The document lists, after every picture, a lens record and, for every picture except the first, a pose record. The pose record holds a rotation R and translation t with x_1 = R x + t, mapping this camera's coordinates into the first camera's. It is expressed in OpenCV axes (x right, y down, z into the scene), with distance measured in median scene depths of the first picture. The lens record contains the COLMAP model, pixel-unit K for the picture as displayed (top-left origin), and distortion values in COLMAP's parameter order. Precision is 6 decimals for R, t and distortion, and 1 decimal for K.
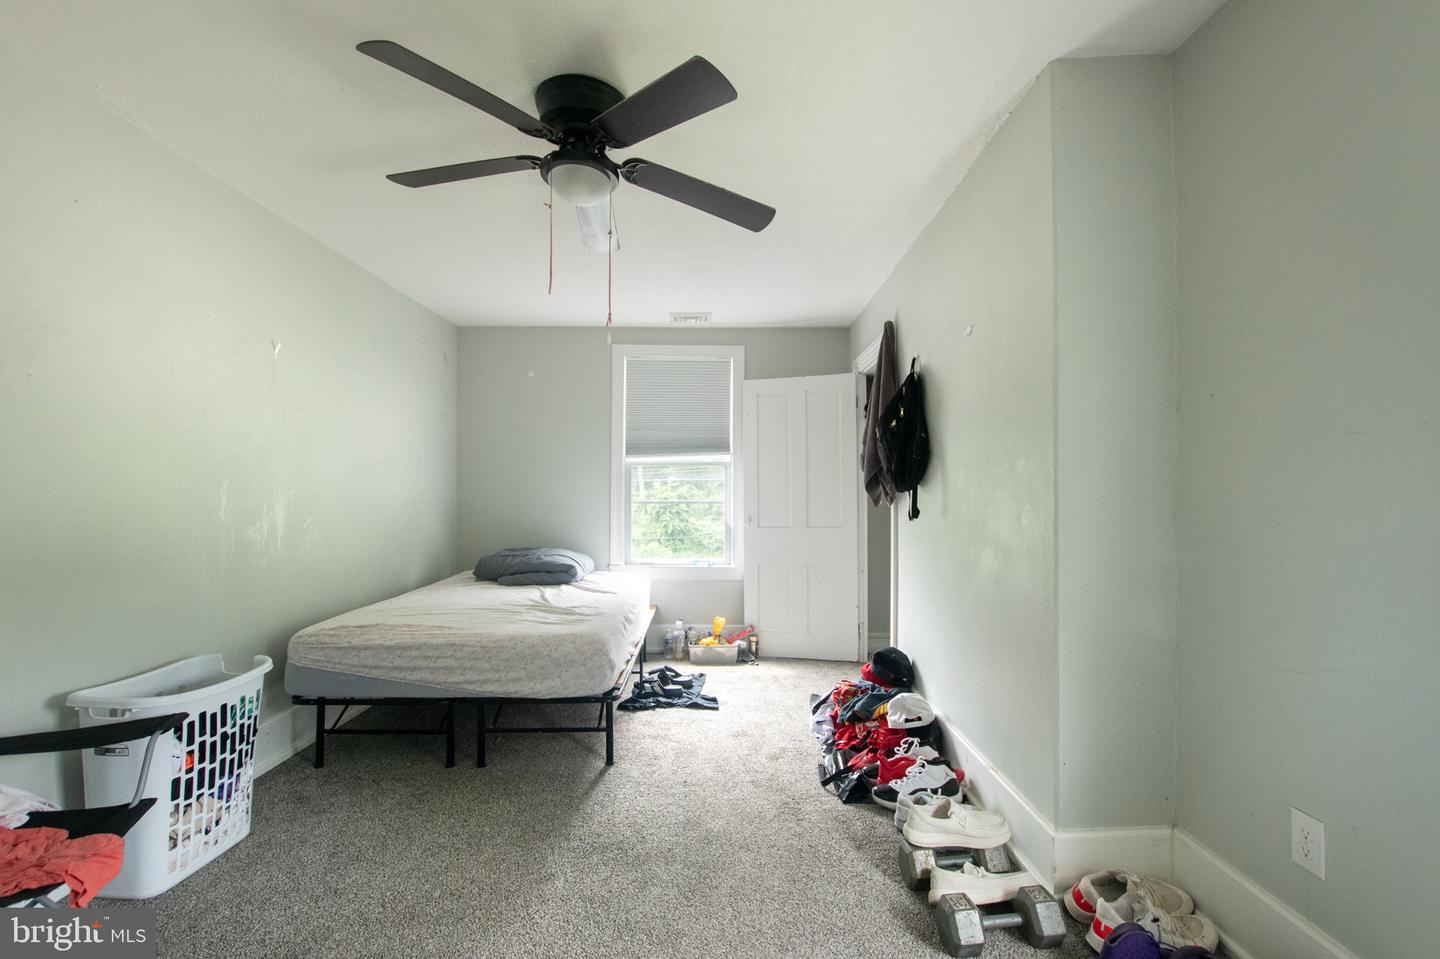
lens RADIAL K [[620.6, 0, 720.0], [0, 620.6, 479.5], [0, 0, 1]] dist [-0.001079, 0.000673]
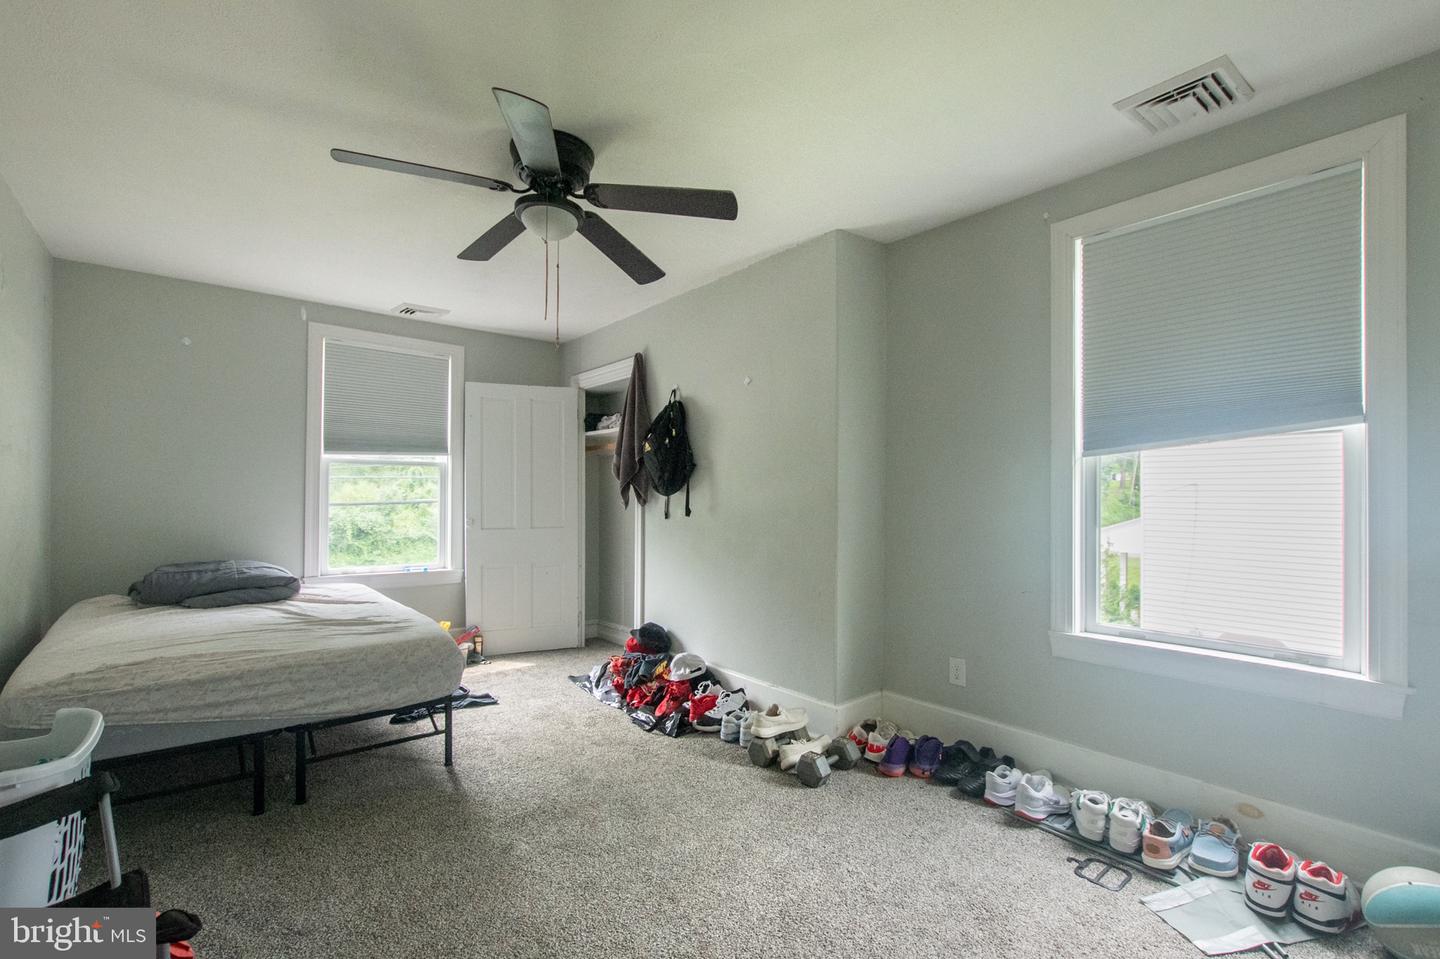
lens RADIAL K [[620.6, 0, 720.0], [0, 620.6, 479.5], [0, 0, 1]] dist [-0.001079, 0.000673]
pose [[0.790602, 0.023301, 0.611887, -0.455662], [-0.021559, 0.999715, -0.010214, -0.002663], [-0.611951, -0.005116, 0.790879, -0.062492]]
